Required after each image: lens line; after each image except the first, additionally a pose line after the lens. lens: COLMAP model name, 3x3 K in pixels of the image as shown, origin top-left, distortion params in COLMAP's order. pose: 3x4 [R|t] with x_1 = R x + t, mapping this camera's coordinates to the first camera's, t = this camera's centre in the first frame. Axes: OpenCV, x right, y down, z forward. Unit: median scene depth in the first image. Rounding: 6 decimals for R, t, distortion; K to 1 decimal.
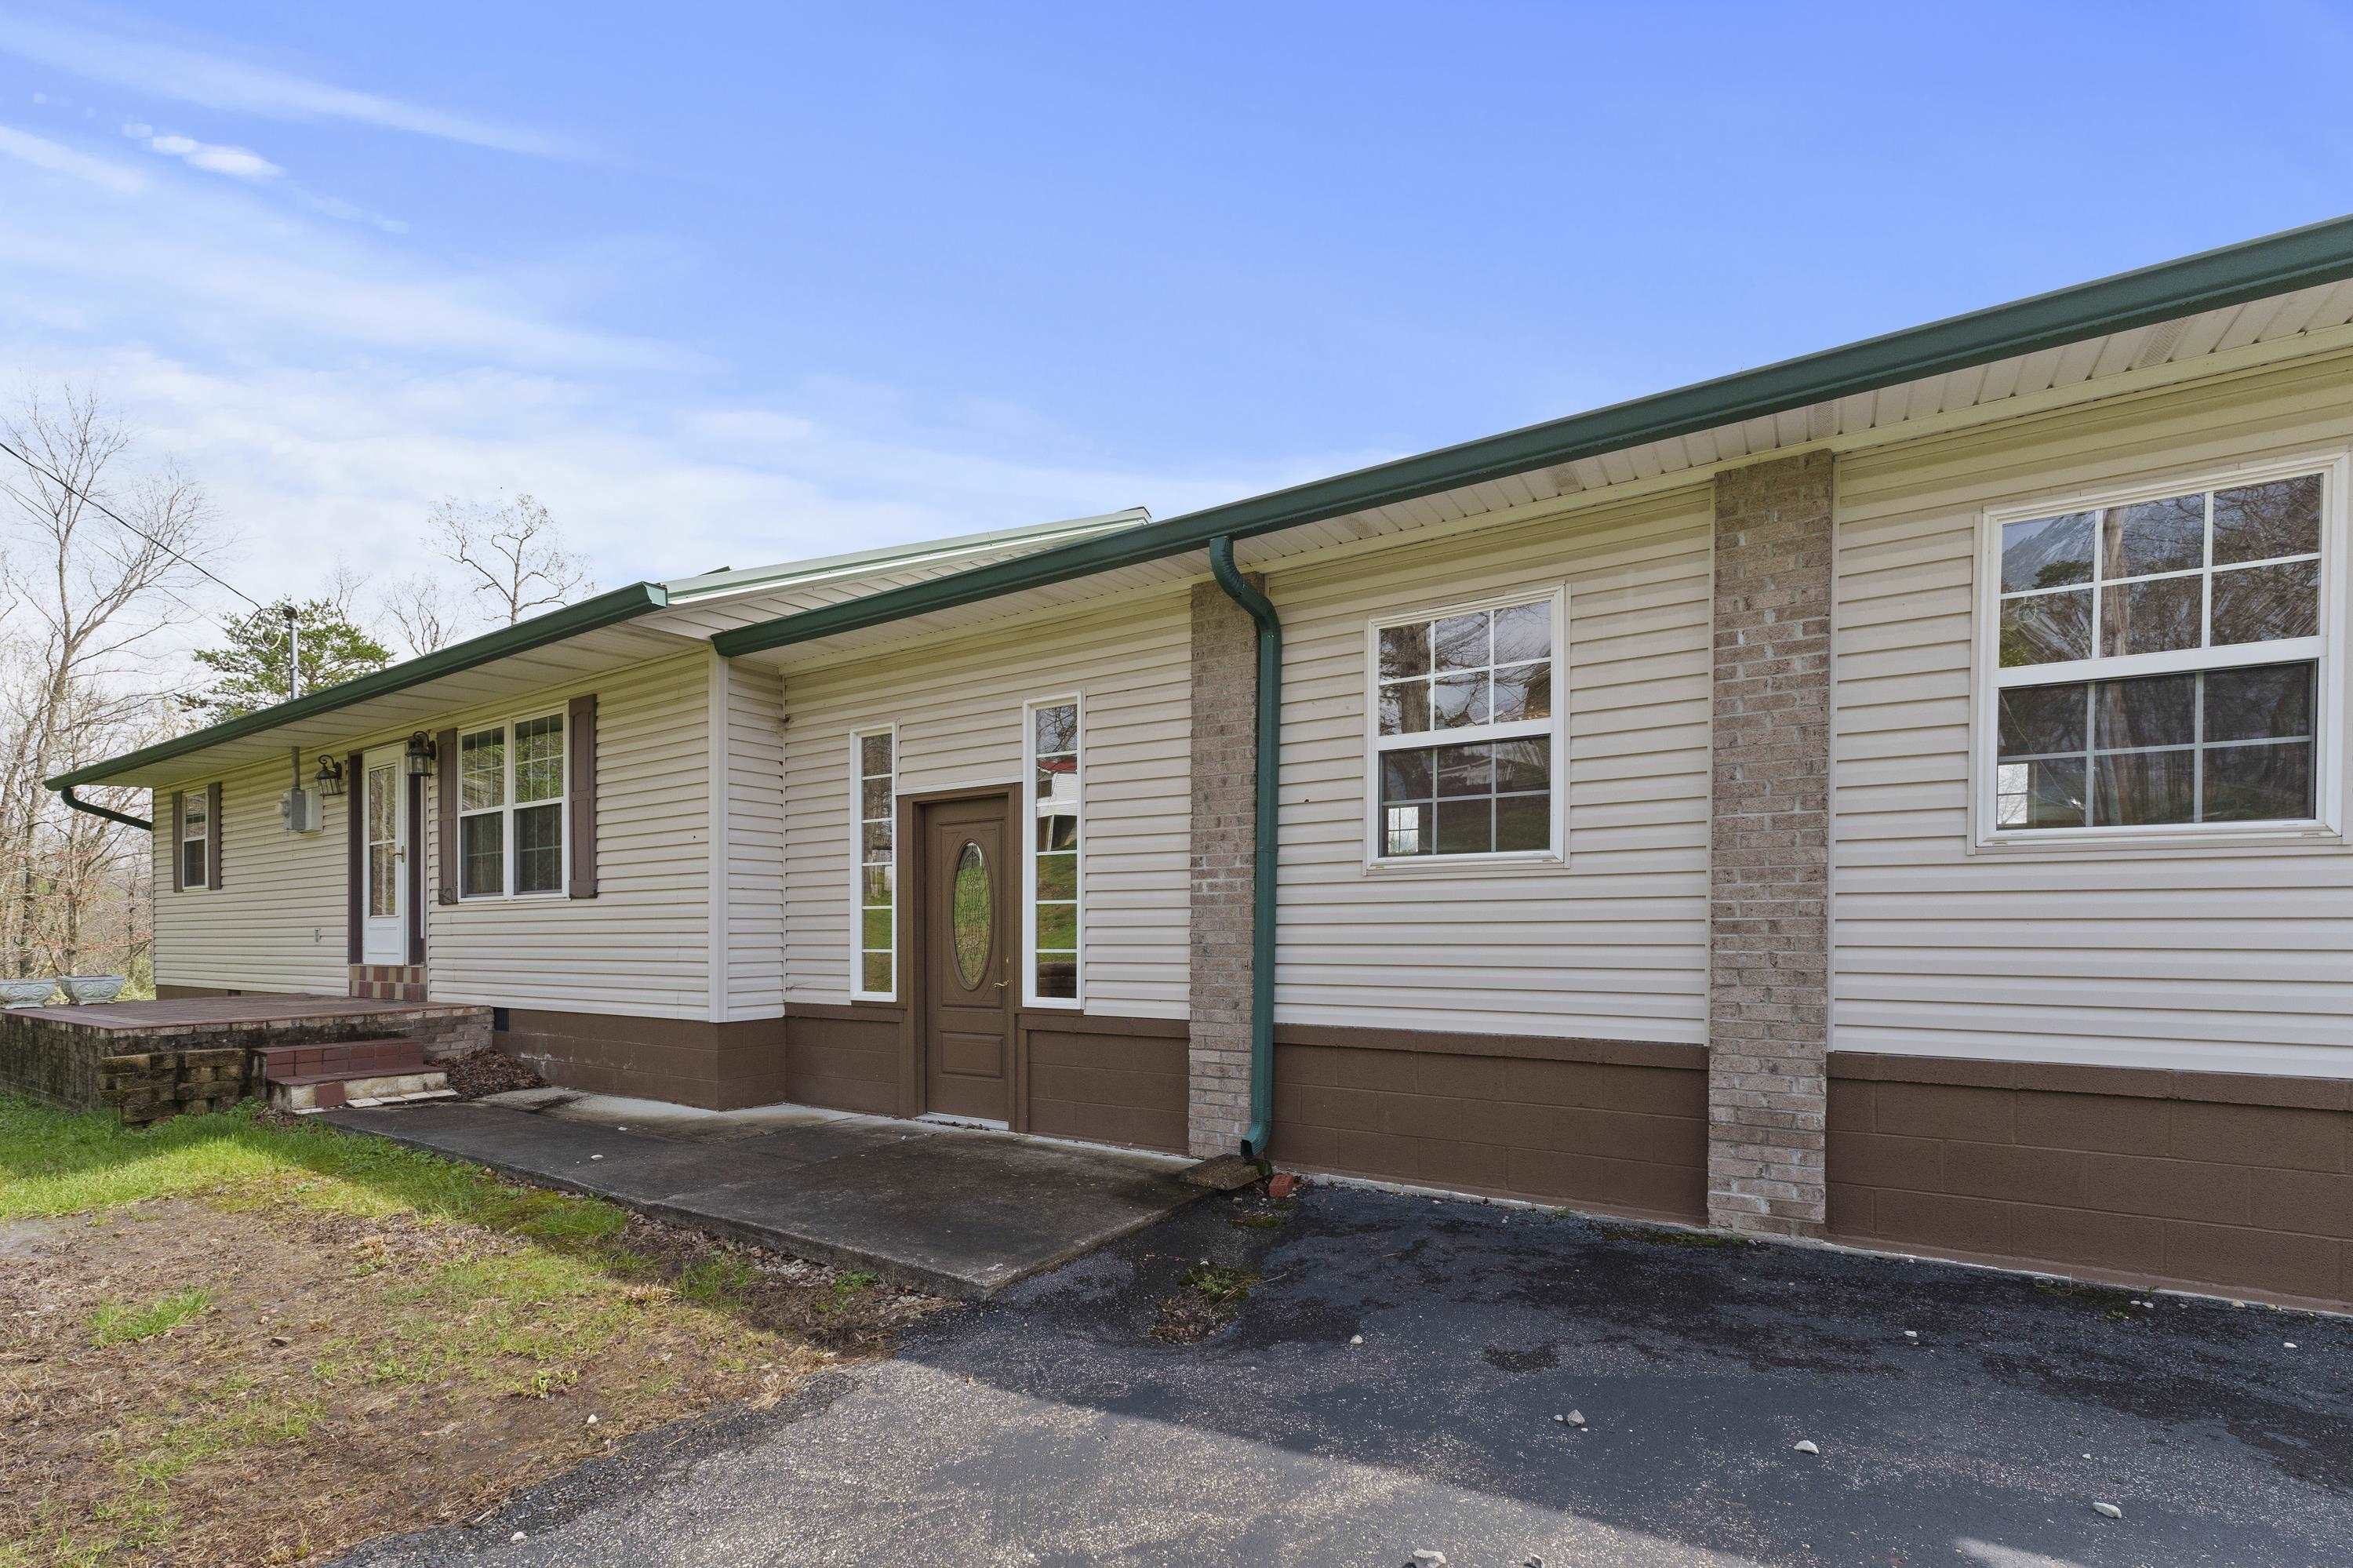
lens RADIAL K [[1025.0, 0, 1156.7], [0, 1025.0, 813.1], [0, 0, 1]] dist [0.008867, 0.000230]
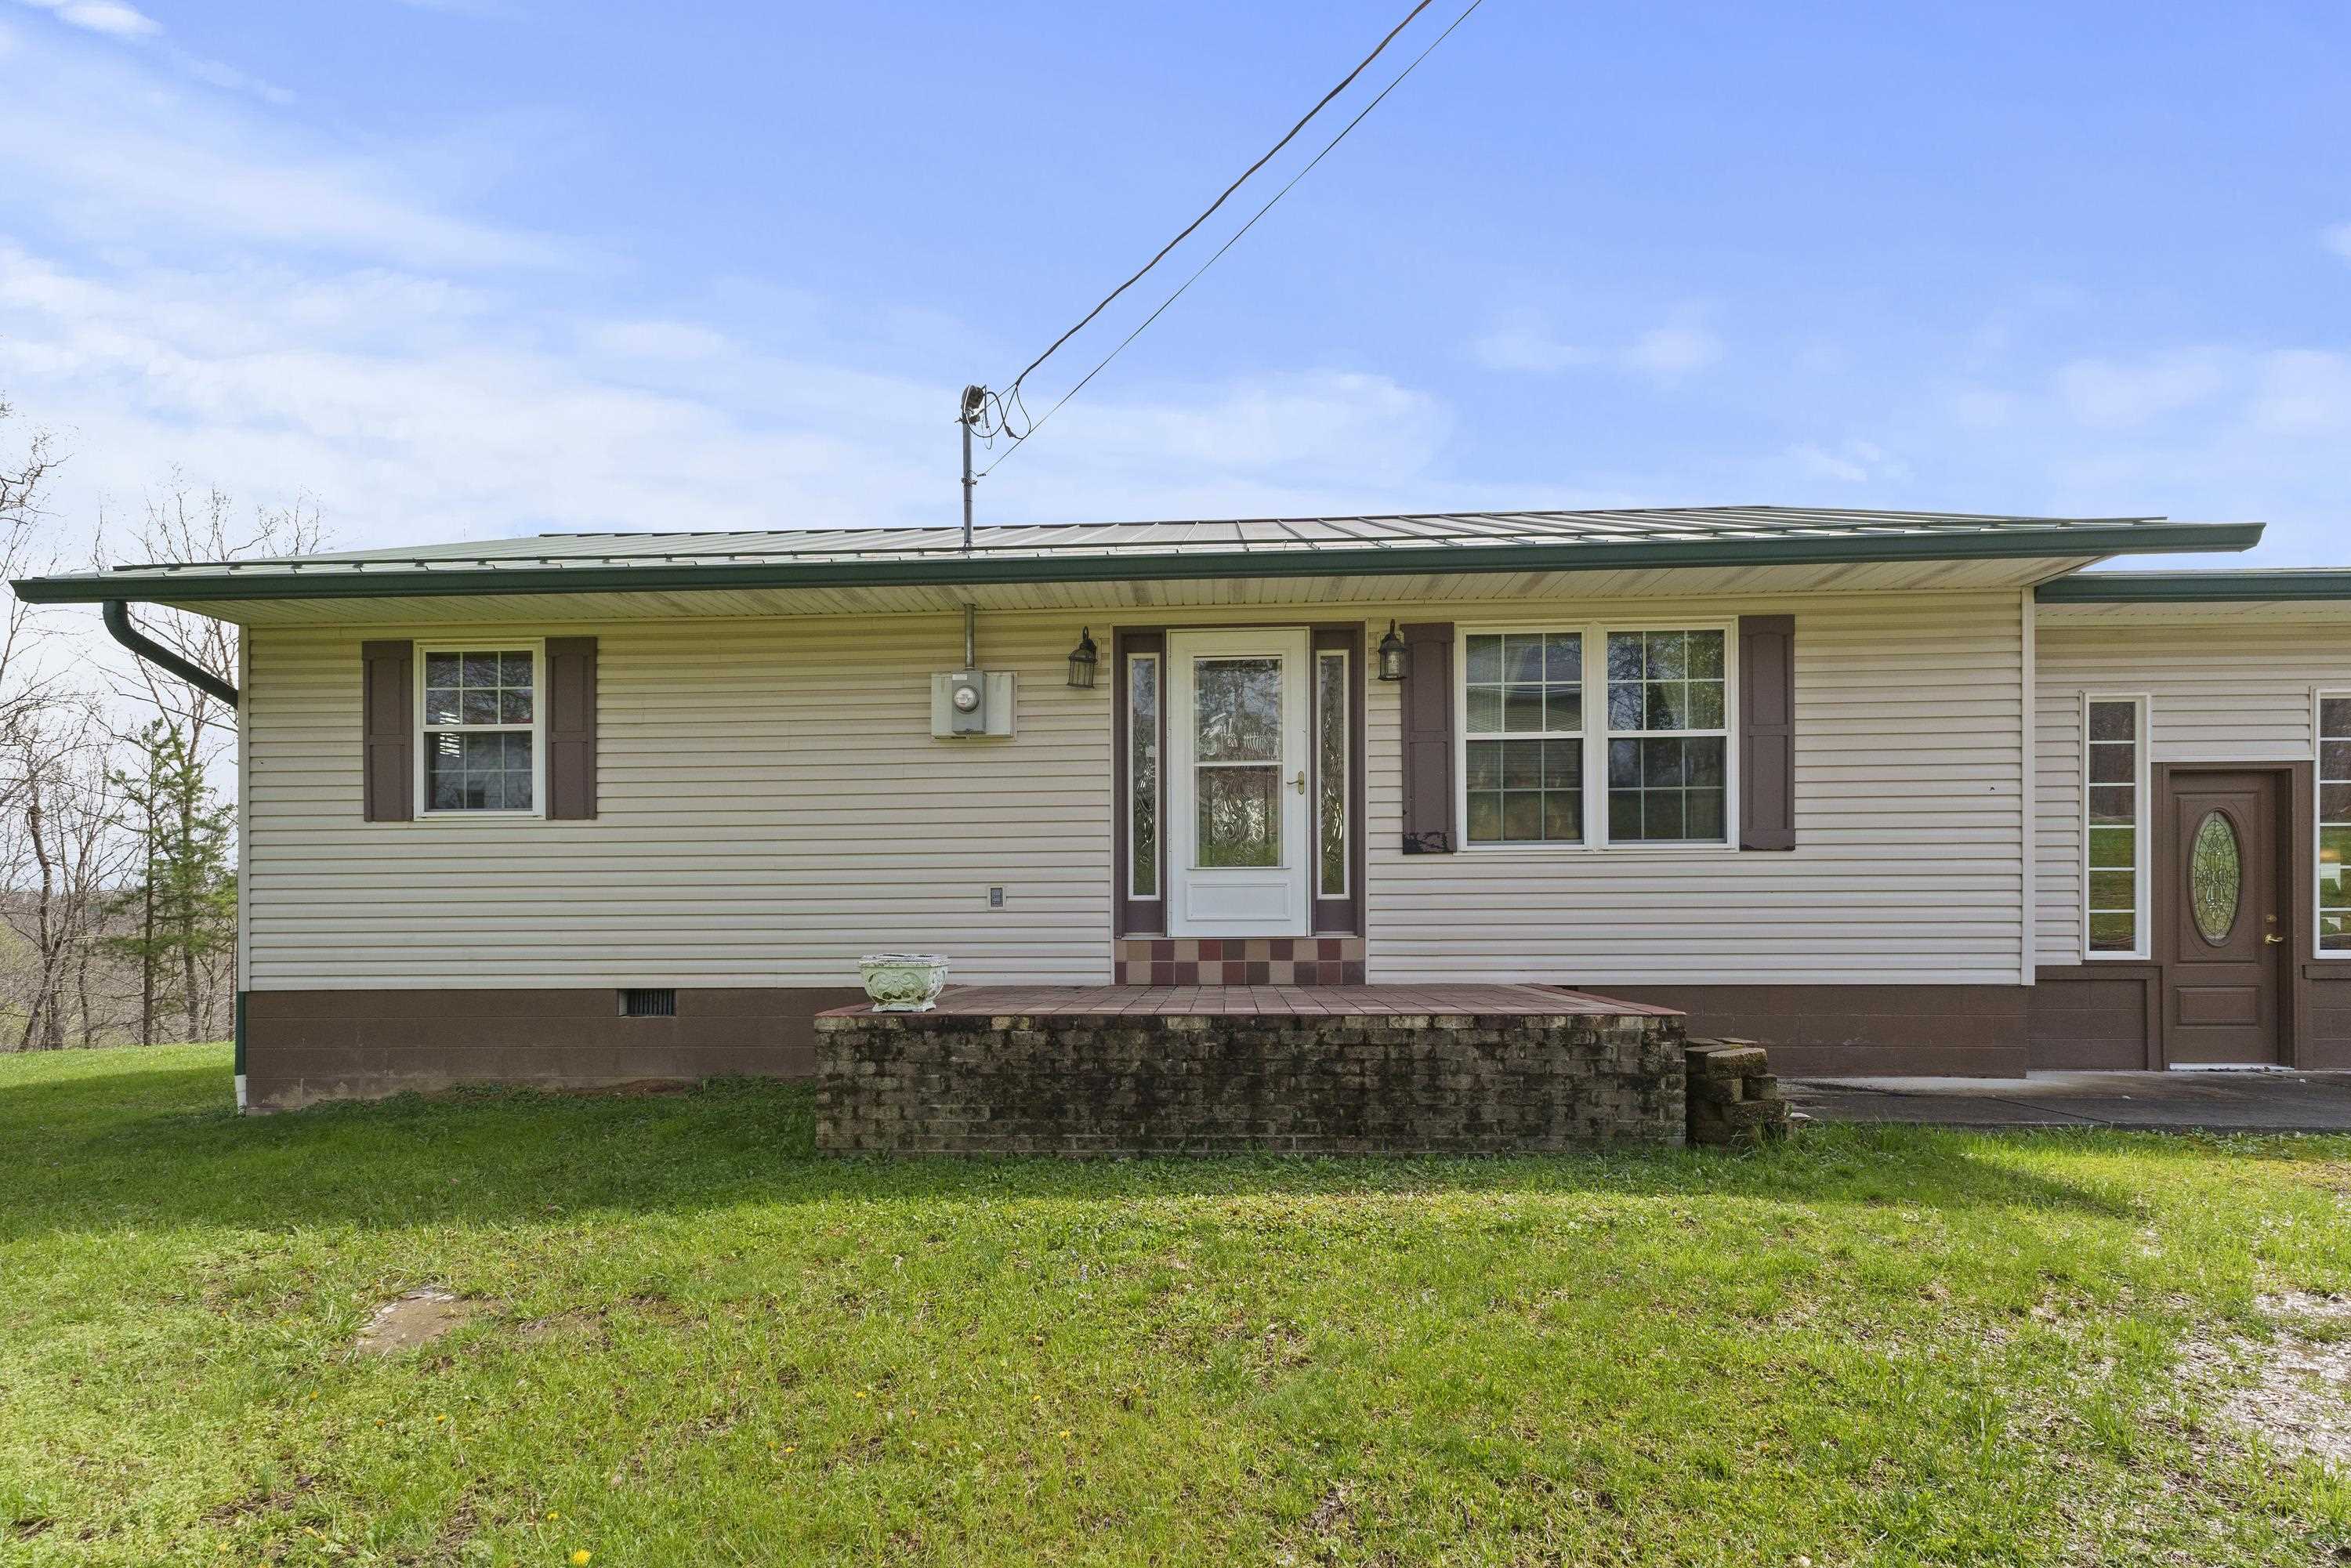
lens RADIAL K [[1016.5, 0, 1176.0], [0, 1016.5, 774.5], [0, 0, 1]] dist [0.000715, 0.000159]
pose [[0.865199, 0.071056, 0.496369, -1.339990], [-0.057527, 0.997438, -0.042511, 0.080387], [-0.498118, 0.008226, 0.867070, 0.488325]]
